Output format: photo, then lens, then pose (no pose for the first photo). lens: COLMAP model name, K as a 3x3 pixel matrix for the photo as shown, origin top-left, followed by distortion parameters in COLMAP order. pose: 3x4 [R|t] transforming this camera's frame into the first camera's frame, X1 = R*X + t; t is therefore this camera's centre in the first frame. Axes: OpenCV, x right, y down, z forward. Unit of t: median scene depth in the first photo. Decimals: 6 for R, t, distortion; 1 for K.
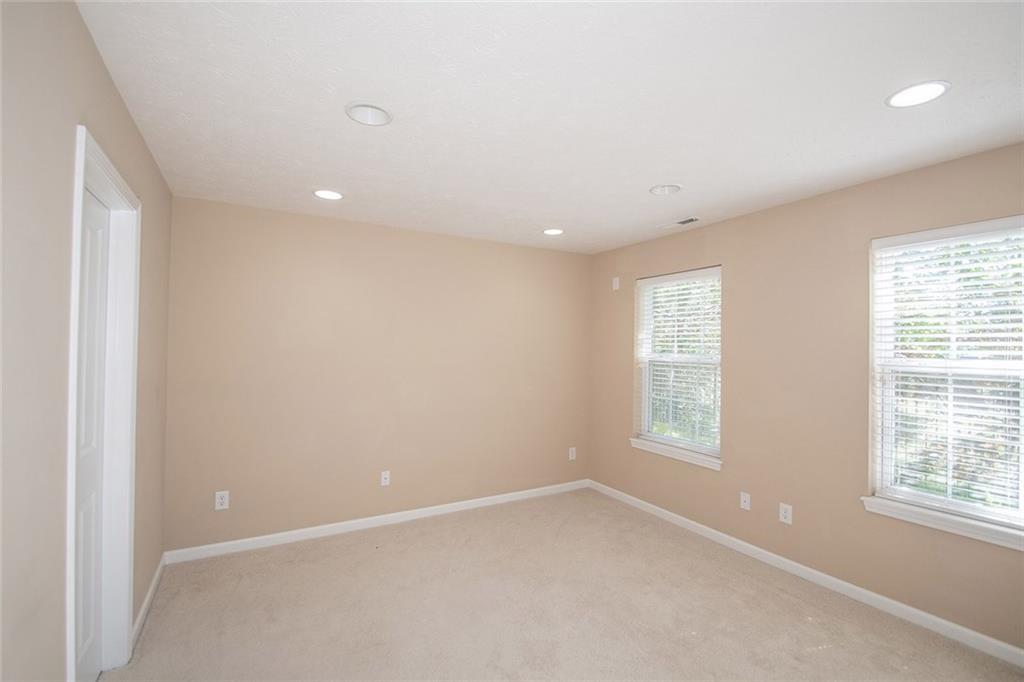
lens RADIAL K [[449.1, 0, 506.2], [0, 449.1, 343.1], [0, 0, 1]] dist [0.015409, -0.014959]
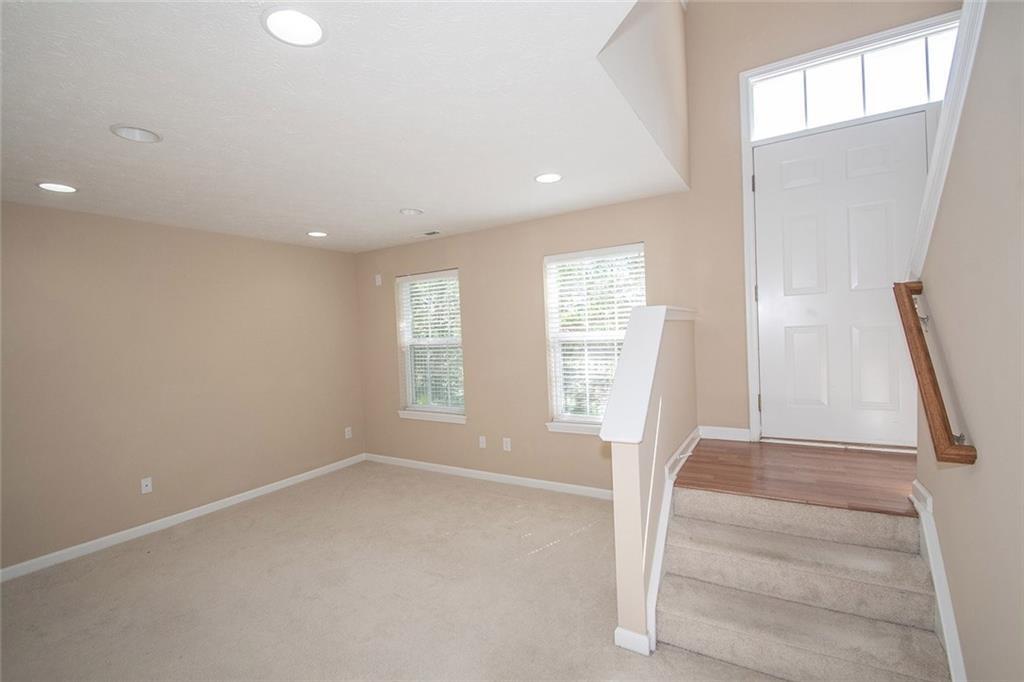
lens RADIAL K [[449.1, 0, 506.2], [0, 449.1, 343.1], [0, 0, 1]] dist [0.015409, -0.014959]
pose [[0.873423, -0.063522, 0.482802, -0.046989], [0.049918, 0.997912, 0.040991, -0.002771], [-0.484397, -0.011702, 0.874770, -0.219253]]
